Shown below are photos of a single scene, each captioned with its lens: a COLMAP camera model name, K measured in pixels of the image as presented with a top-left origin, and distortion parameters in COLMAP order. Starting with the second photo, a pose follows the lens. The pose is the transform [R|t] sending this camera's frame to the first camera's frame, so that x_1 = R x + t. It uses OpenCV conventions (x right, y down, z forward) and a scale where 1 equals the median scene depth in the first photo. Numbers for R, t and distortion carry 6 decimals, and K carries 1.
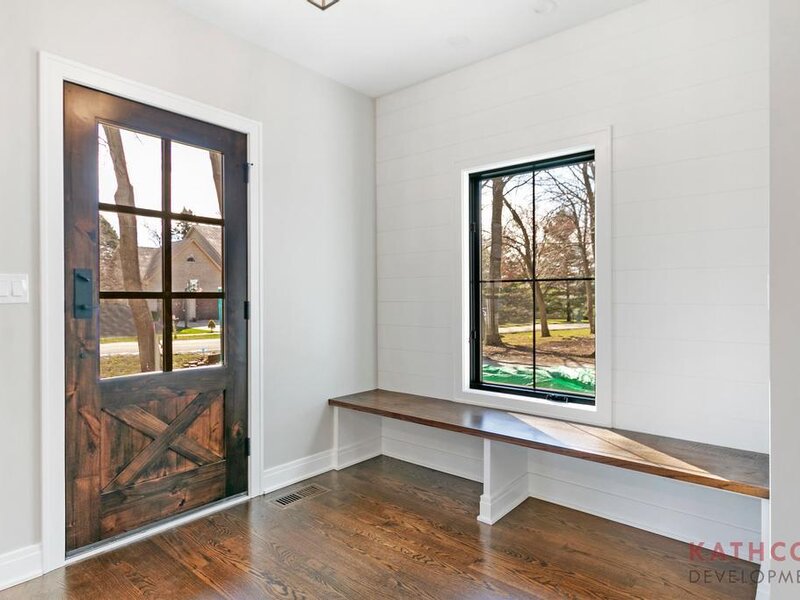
lens RADIAL K [[471.5, 0, 400.0], [0, 471.5, 300.0], [0, 0, 1]] dist [0.001591, 0.000233]
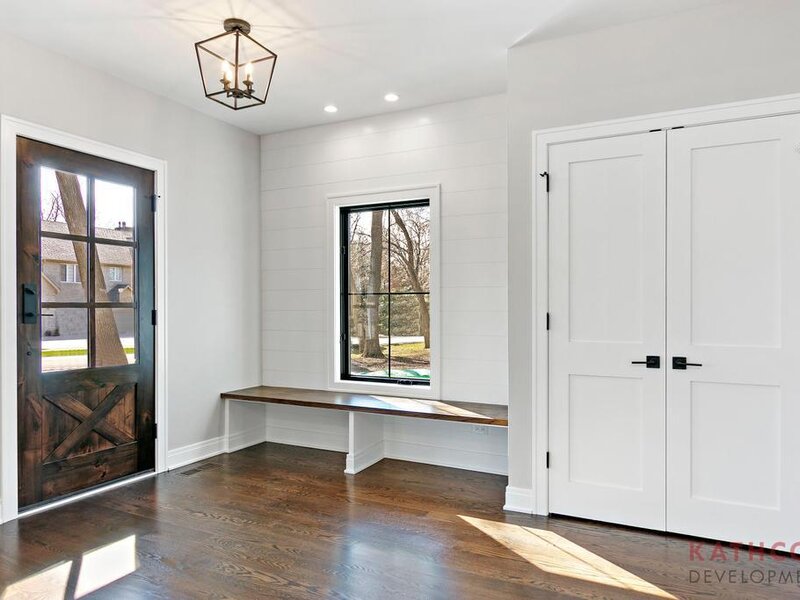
lens RADIAL K [[548.8, 0, 400.0], [0, 548.8, 300.0], [0, 0, 1]] dist [0.004857, 0.002709]
pose [[0.972373, 0.002186, 0.233423, -0.046092], [0.001979, 0.999843, -0.017607, 0.003365], [-0.233425, 0.017583, 0.972216, -0.548313]]
